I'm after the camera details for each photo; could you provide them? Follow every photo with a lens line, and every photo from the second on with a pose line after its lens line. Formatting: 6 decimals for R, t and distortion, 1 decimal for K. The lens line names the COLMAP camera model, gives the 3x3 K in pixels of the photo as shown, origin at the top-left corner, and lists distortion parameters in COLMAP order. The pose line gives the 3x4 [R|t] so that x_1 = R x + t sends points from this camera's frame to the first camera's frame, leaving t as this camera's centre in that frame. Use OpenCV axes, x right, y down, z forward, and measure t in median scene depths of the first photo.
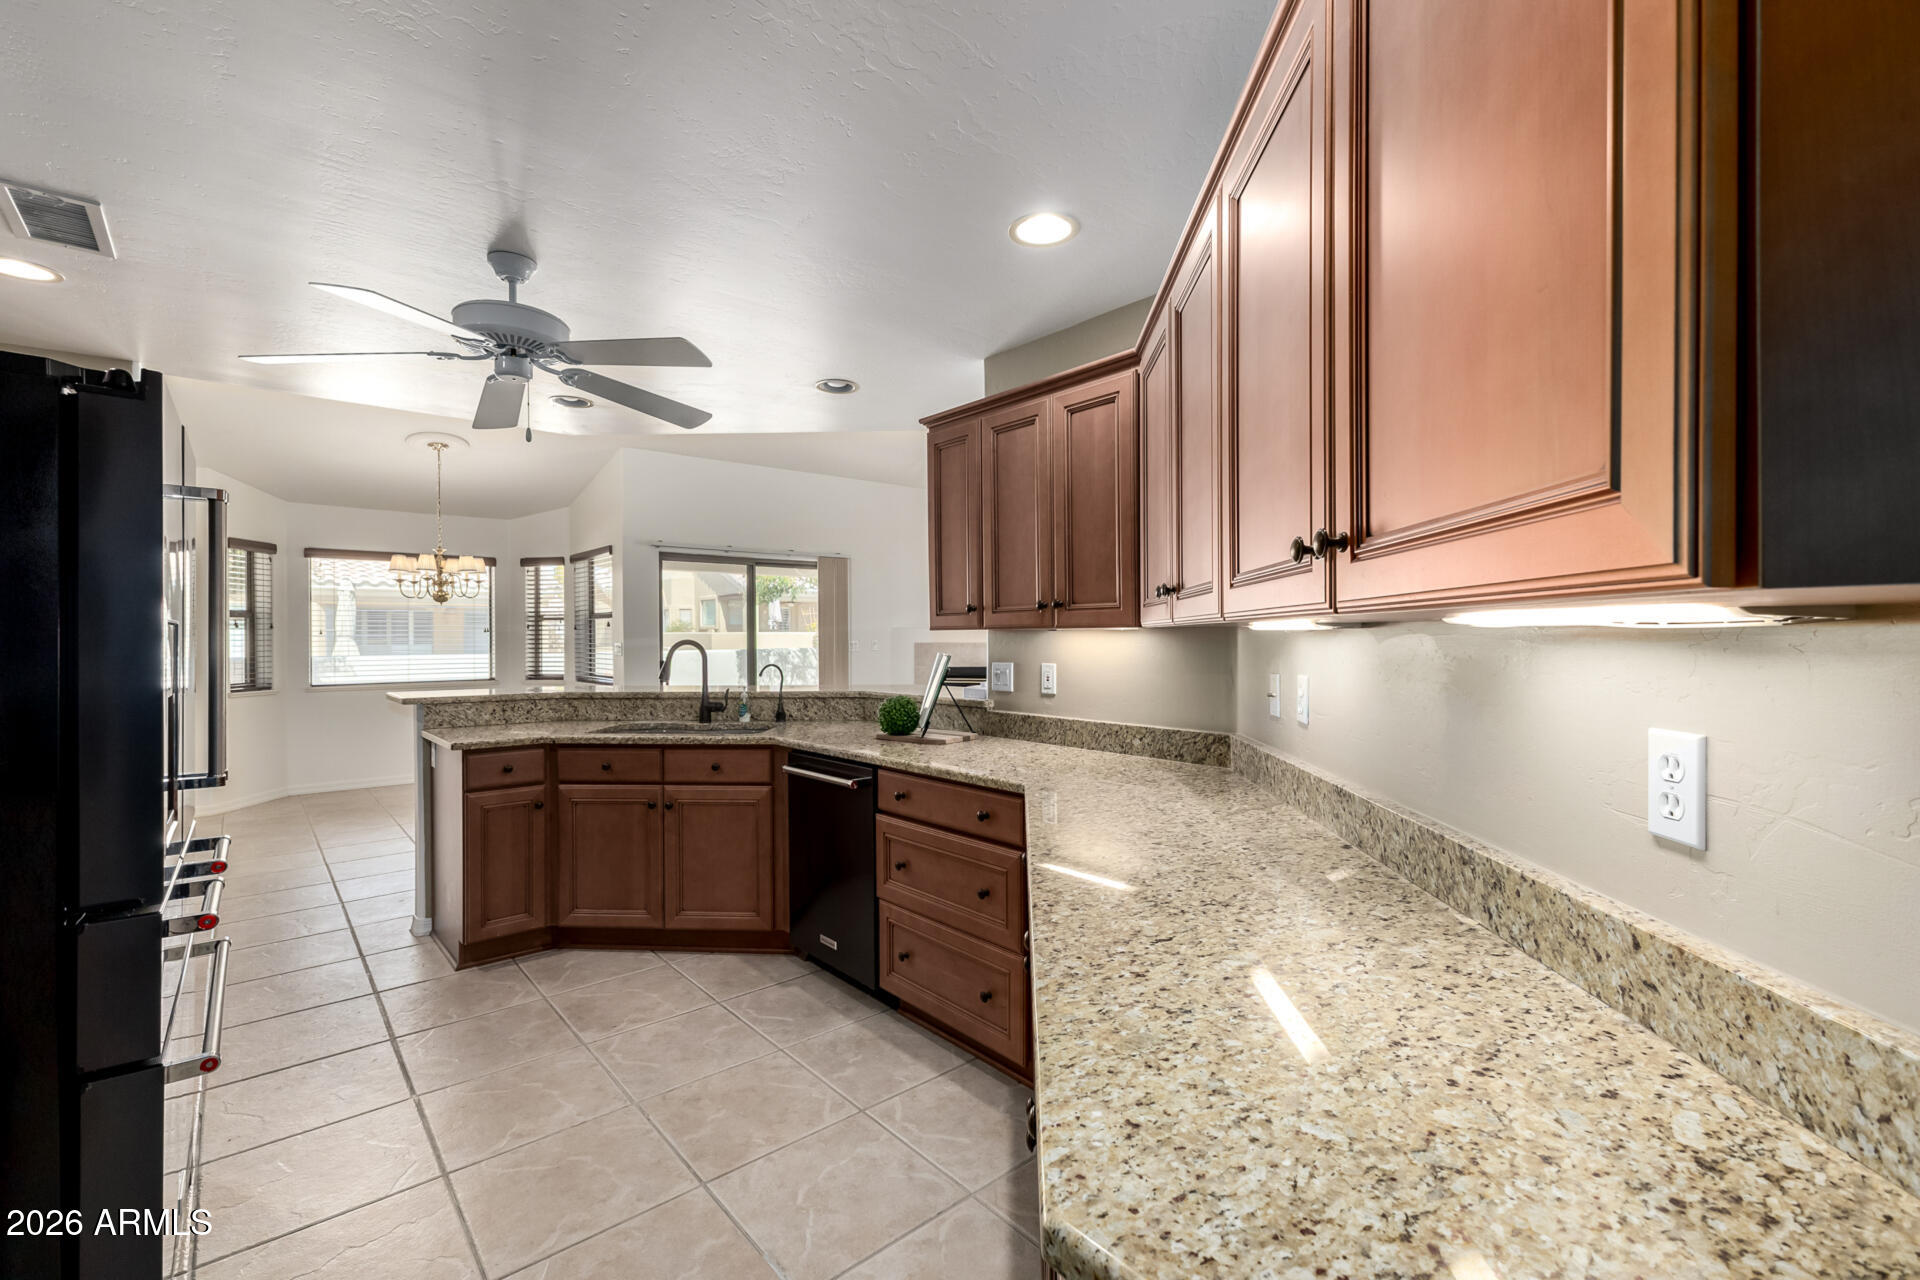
lens RADIAL K [[837.1, 0, 960.0], [0, 837.1, 640.0], [0, 0, 1]] dist [-0.000456, -0.000048]
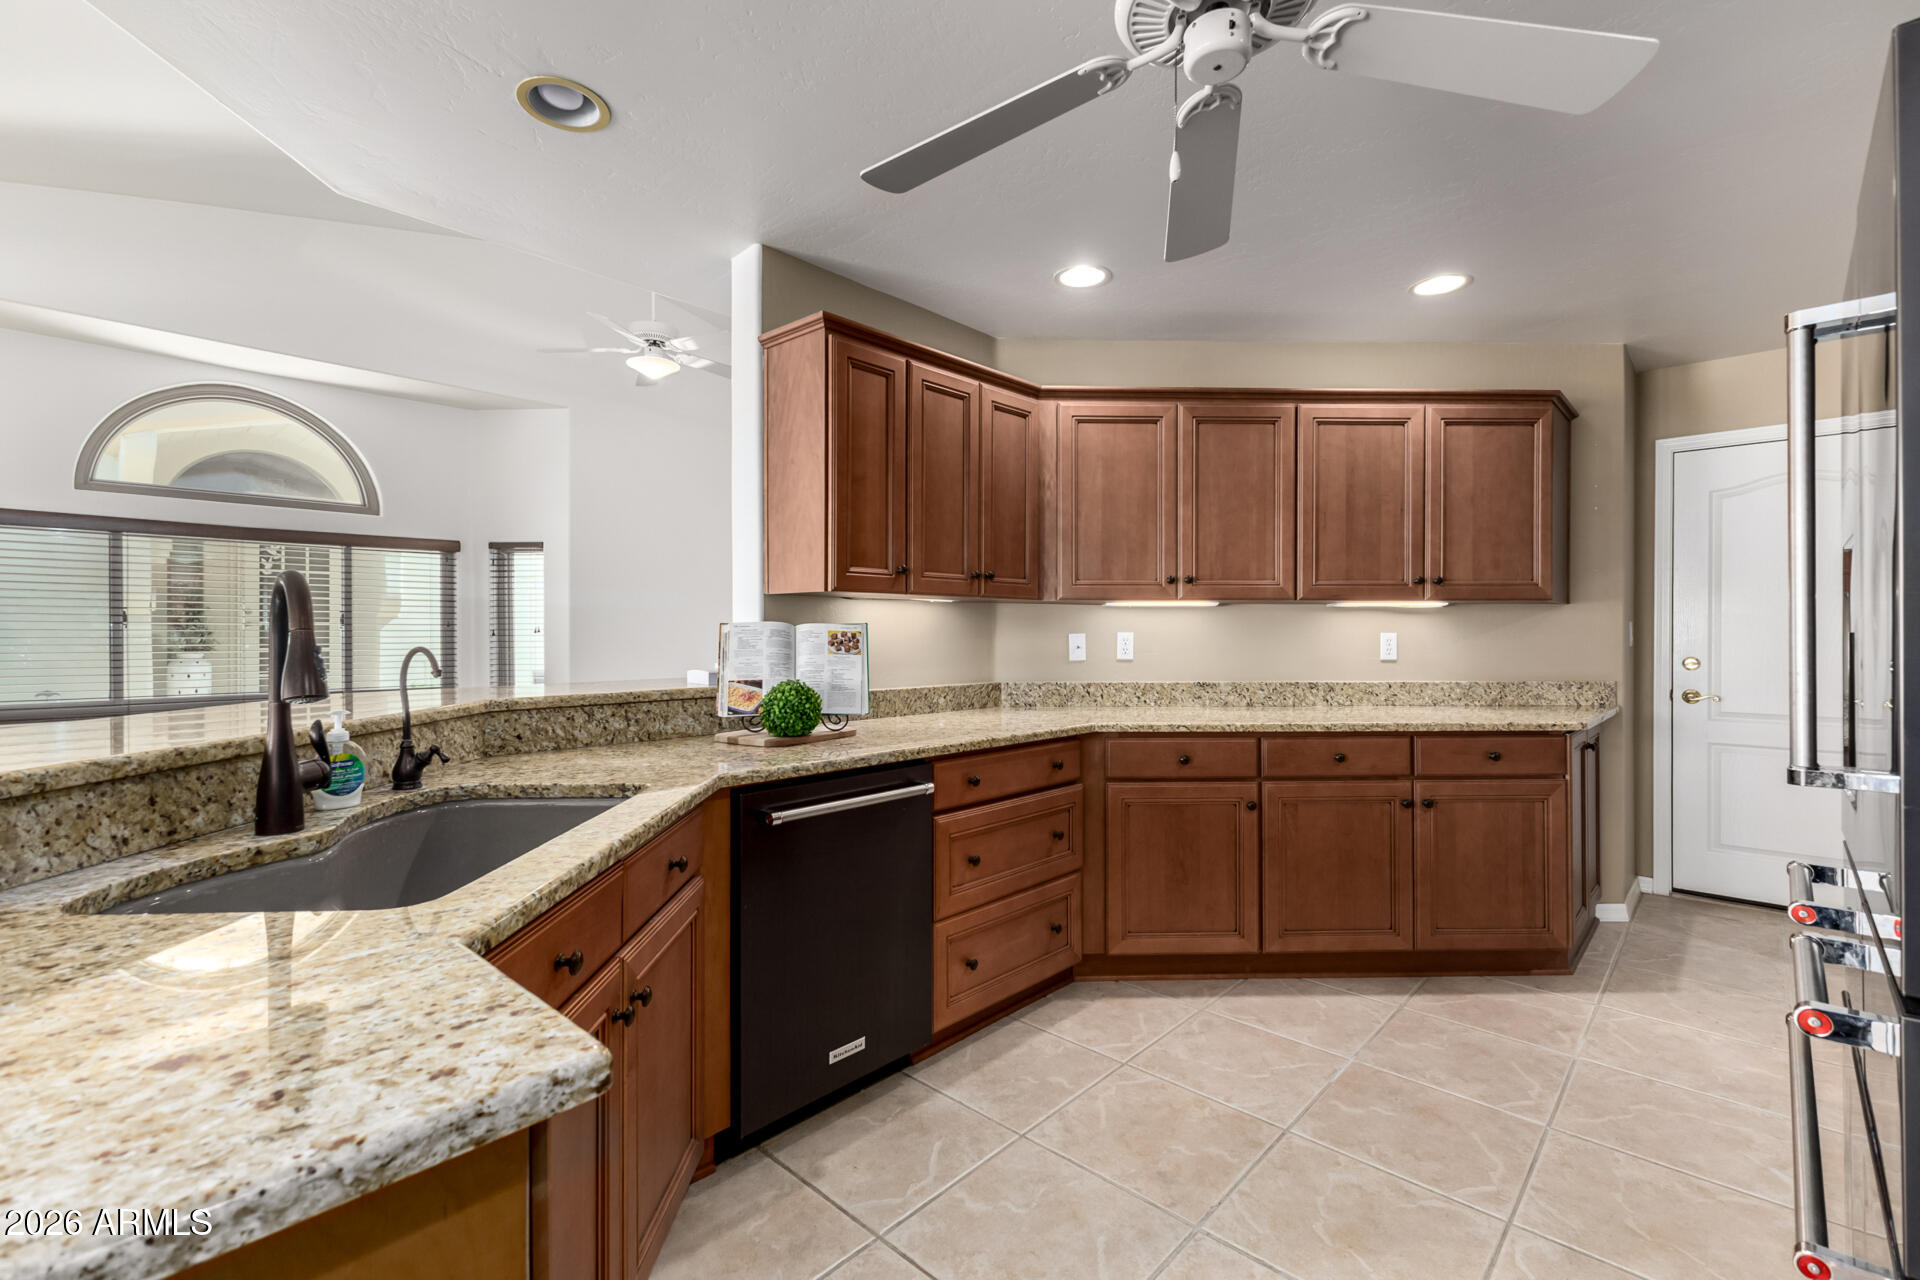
lens RADIAL K [[837.1, 0, 960.0], [0, 837.1, 640.0], [0, 0, 1]] dist [-0.000456, -0.000048]
pose [[-0.108171, -0.004323, 0.994123, -0.993658], [0.007082, 0.999962, 0.005118, 0.035196], [-0.994107, 0.007594, -0.108136, 1.170761]]
